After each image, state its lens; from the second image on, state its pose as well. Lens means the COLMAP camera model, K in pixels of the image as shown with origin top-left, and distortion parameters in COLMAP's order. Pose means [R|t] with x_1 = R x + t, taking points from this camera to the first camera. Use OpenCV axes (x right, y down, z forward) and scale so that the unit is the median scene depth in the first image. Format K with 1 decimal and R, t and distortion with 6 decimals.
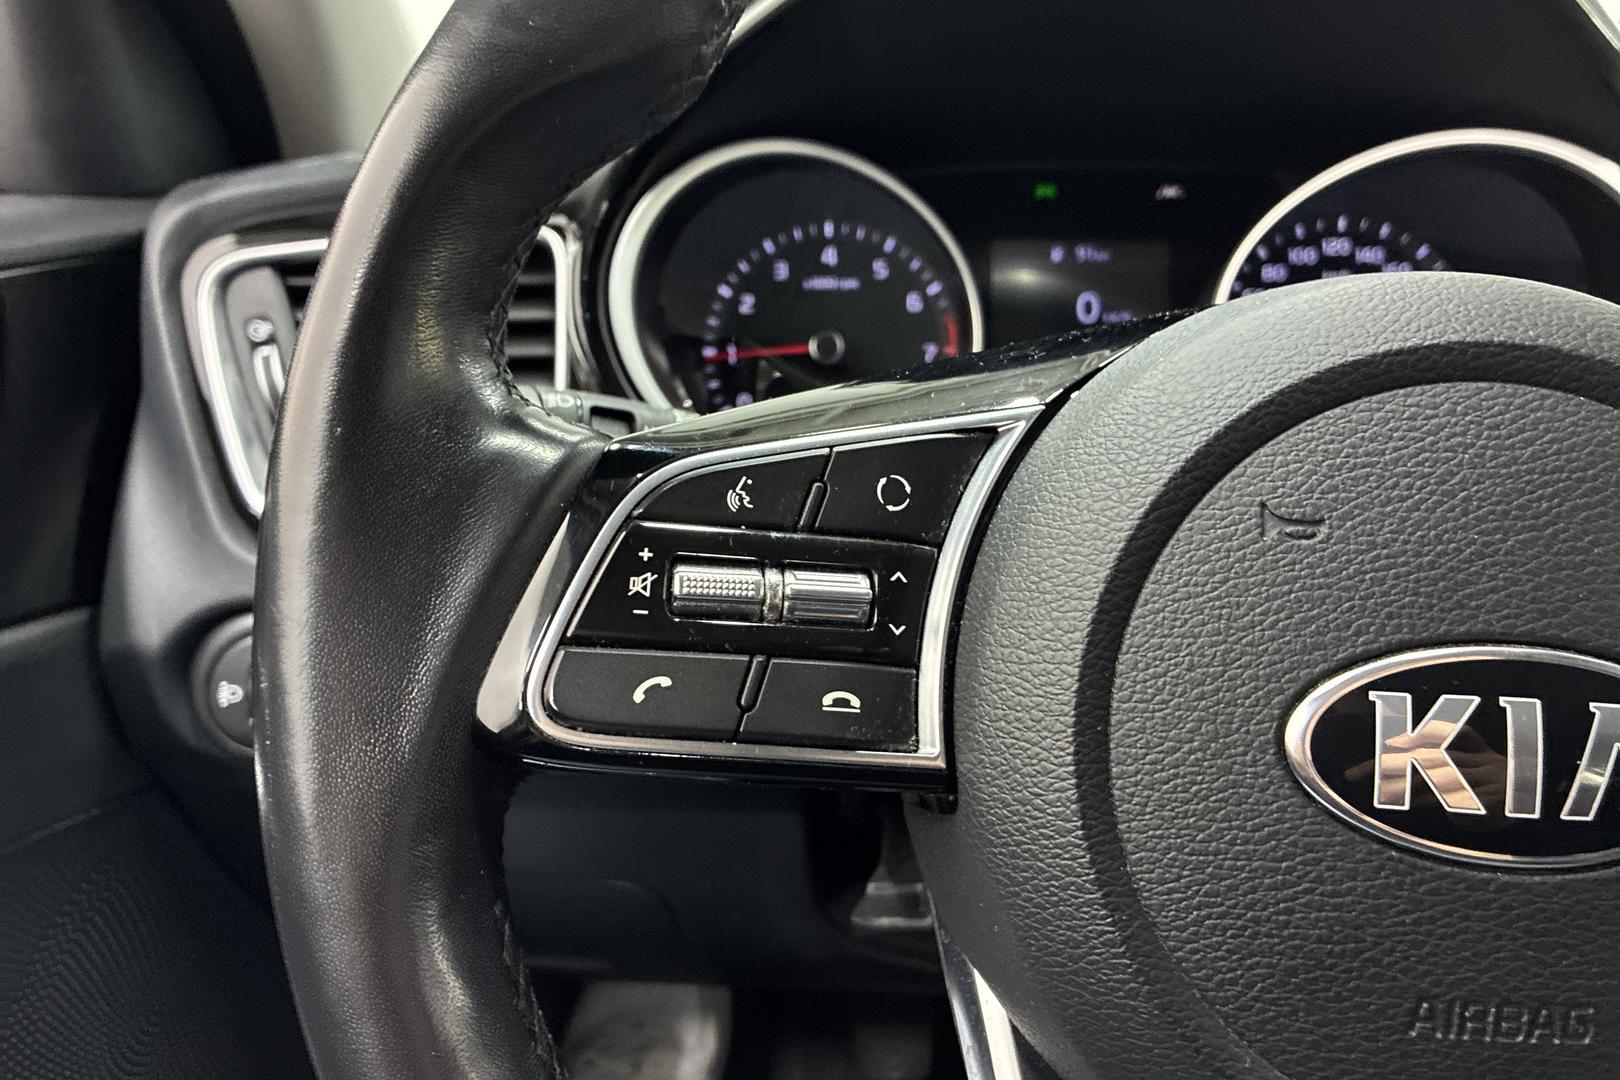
lens RADIAL K [[1223.5, 0, 814.1], [0, 1223.5, 532.4], [0, 0, 1]] dist [0.029722, -0.053172]
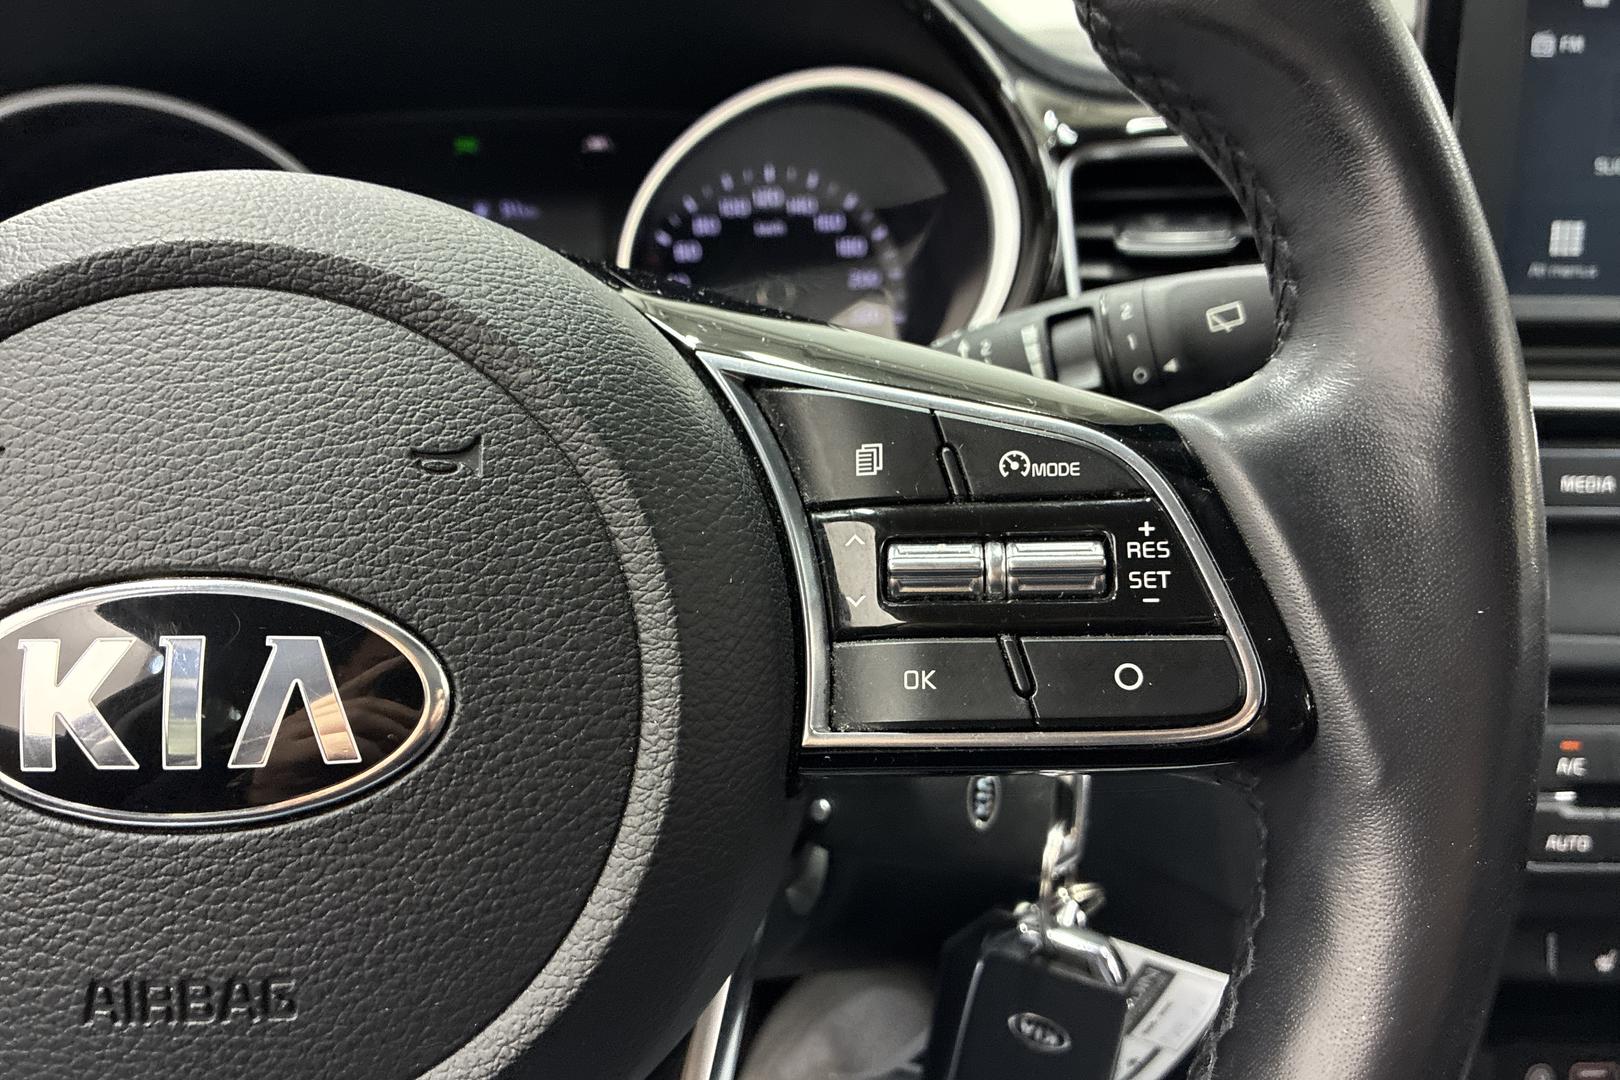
lens RADIAL K [[1223.5, 0, 810.2], [0, 1223.5, 533.8], [0, 0, 1]] dist [0.029722, -0.053172]
pose [[0.991571, -0.050563, 0.119289, 0.905971], [0.049649, 0.998710, 0.010621, 0.072794], [-0.119672, -0.004608, 0.992803, 0.064559]]
